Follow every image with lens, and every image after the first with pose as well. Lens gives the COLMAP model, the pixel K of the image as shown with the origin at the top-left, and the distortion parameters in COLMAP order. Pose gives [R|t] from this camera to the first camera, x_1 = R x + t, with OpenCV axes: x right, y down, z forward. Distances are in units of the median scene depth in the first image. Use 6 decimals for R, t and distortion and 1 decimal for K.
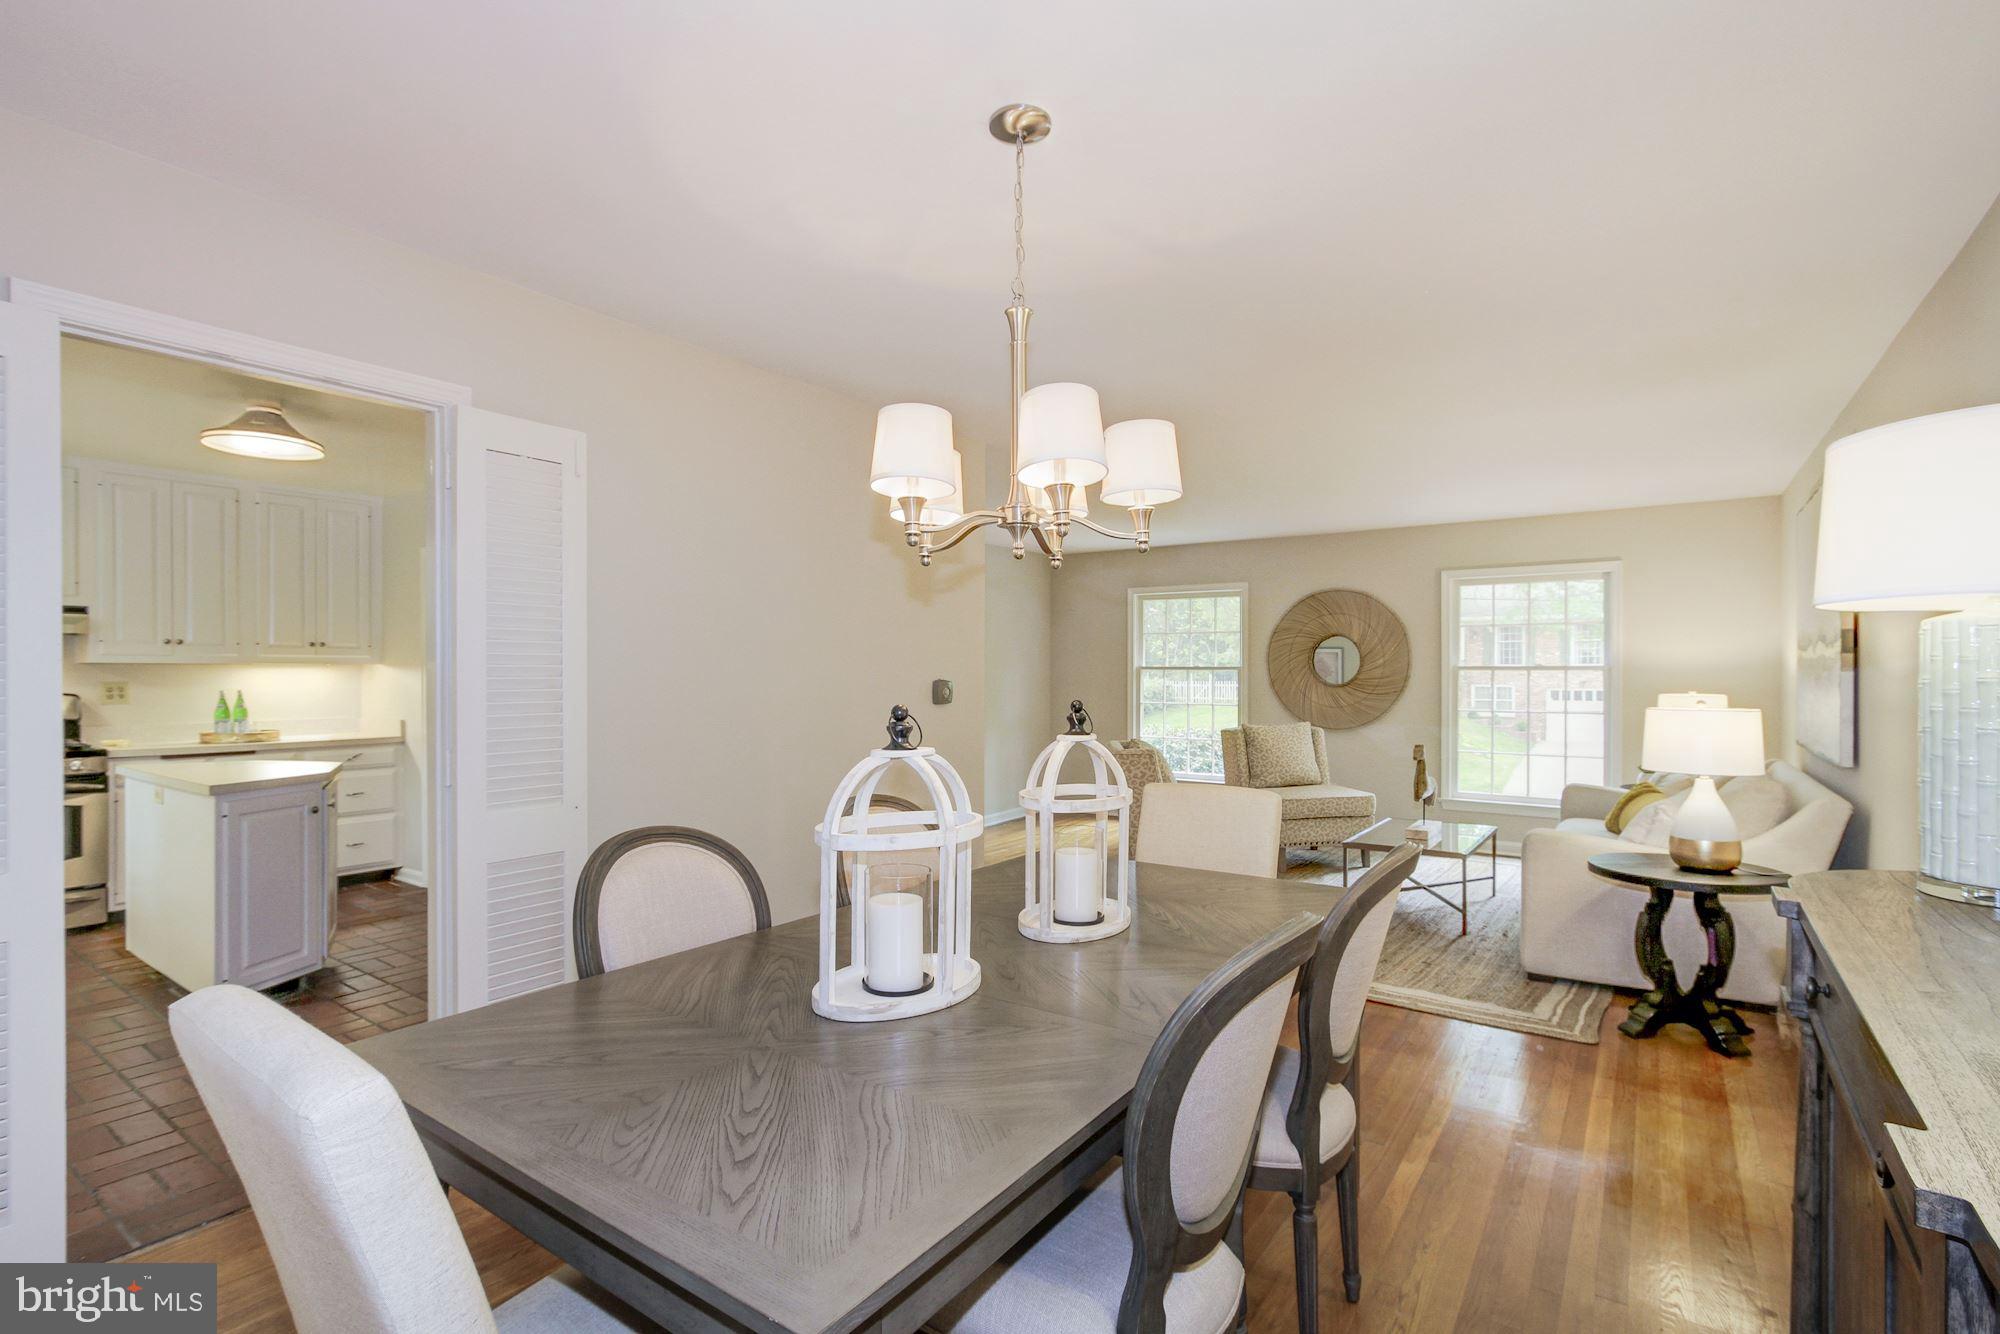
lens RADIAL K [[939.1, 0, 1001.7], [0, 939.1, 676.6], [0, 0, 1]] dist [-0.014039, 0.006183]
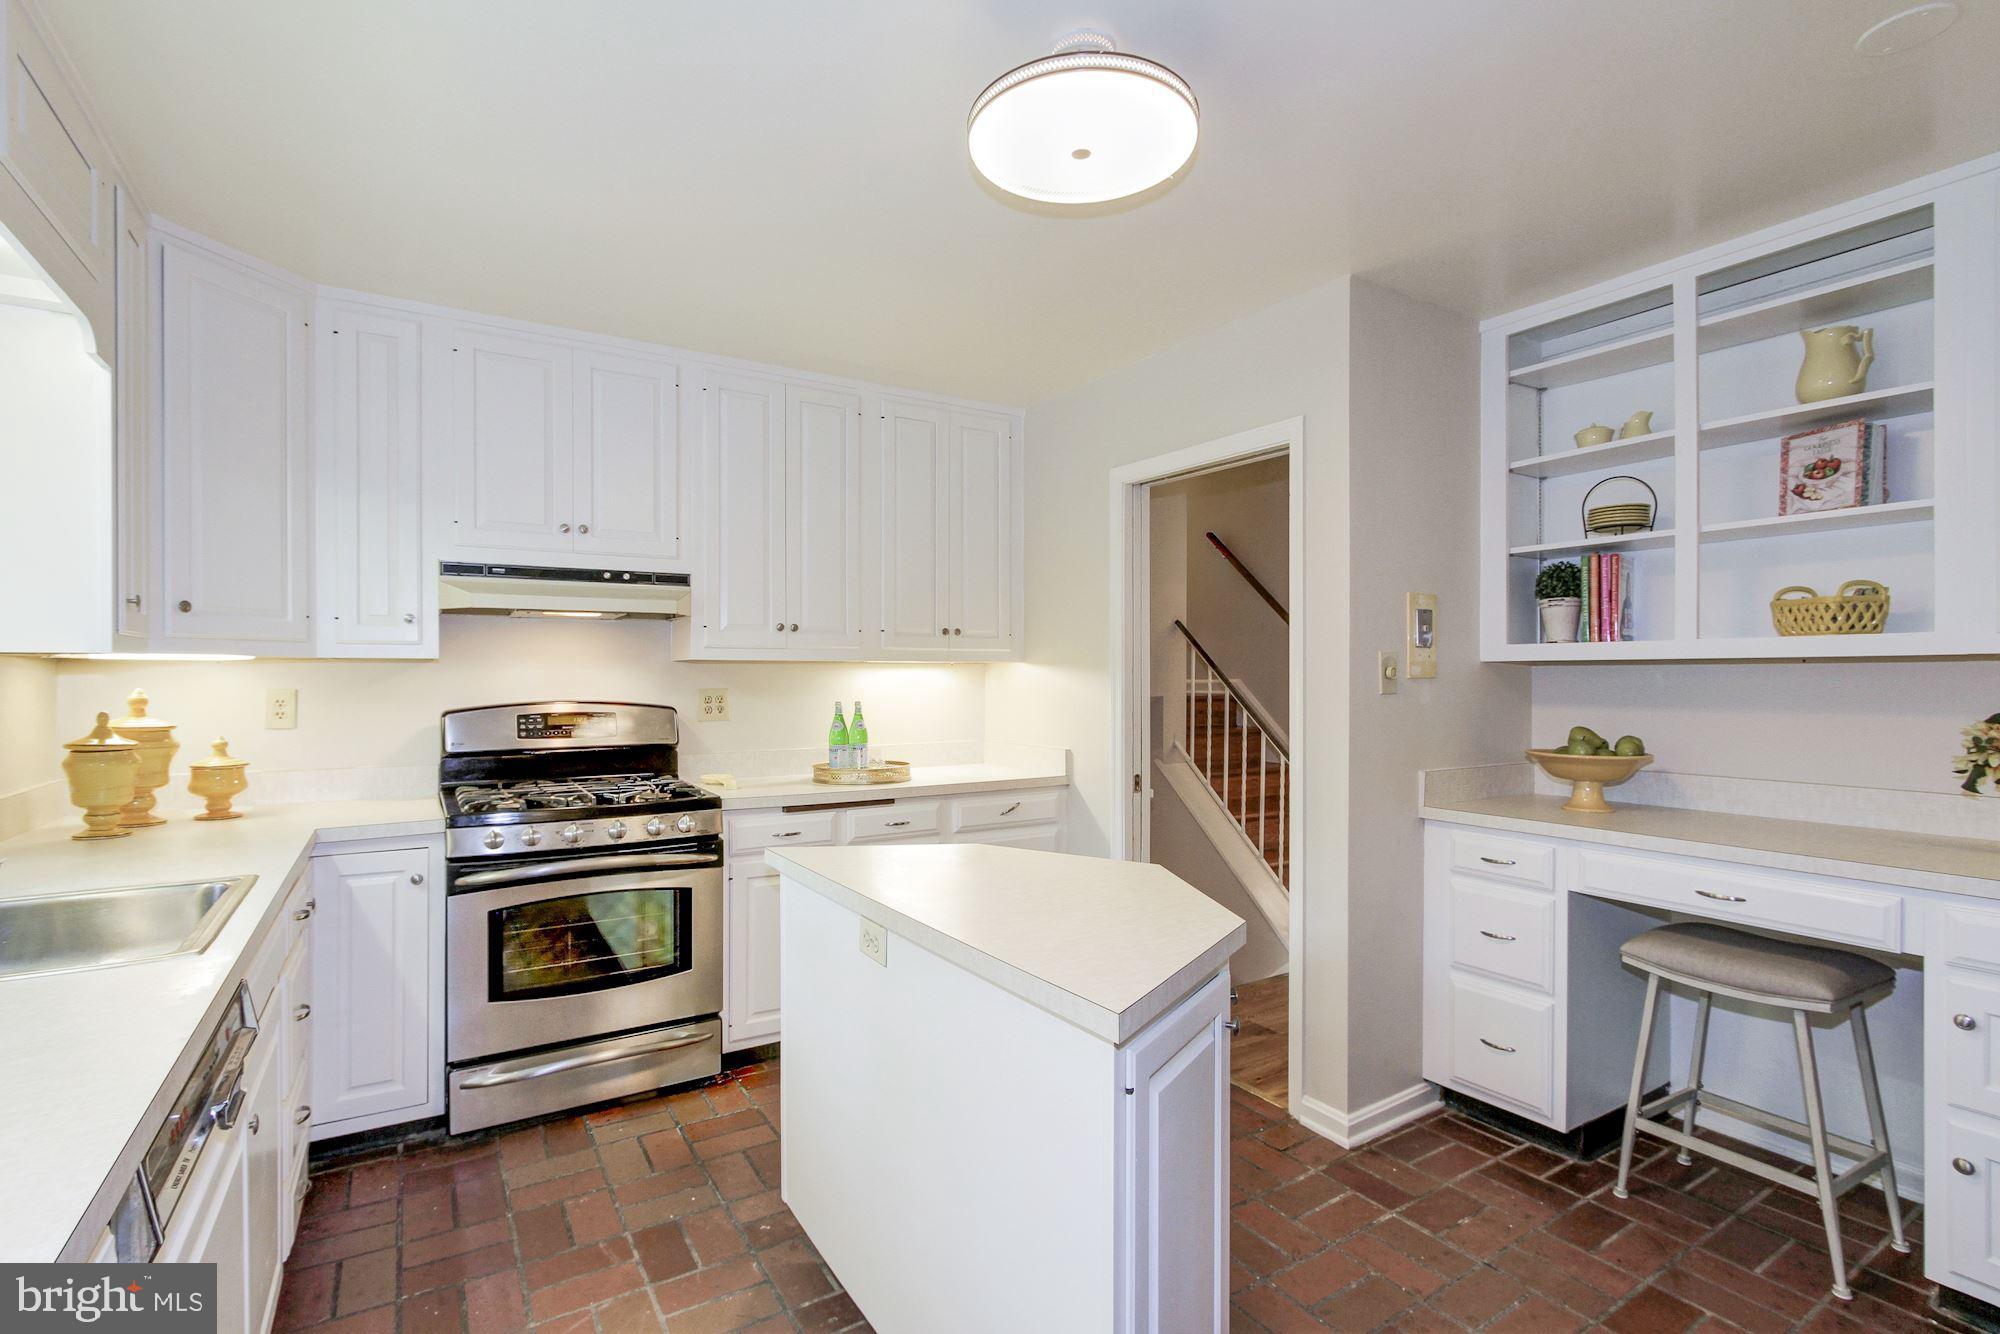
lens RADIAL K [[939.1, 0, 1001.6], [0, 939.1, 684.6], [0, 0, 1]] dist [-0.014039, 0.006183]
pose [[0.926277, 0.001380, -0.376842, -0.487634], [-0.001434, 0.999999, 0.000138, 0.002562], [0.376841, 0.000413, 0.926278, 0.435184]]
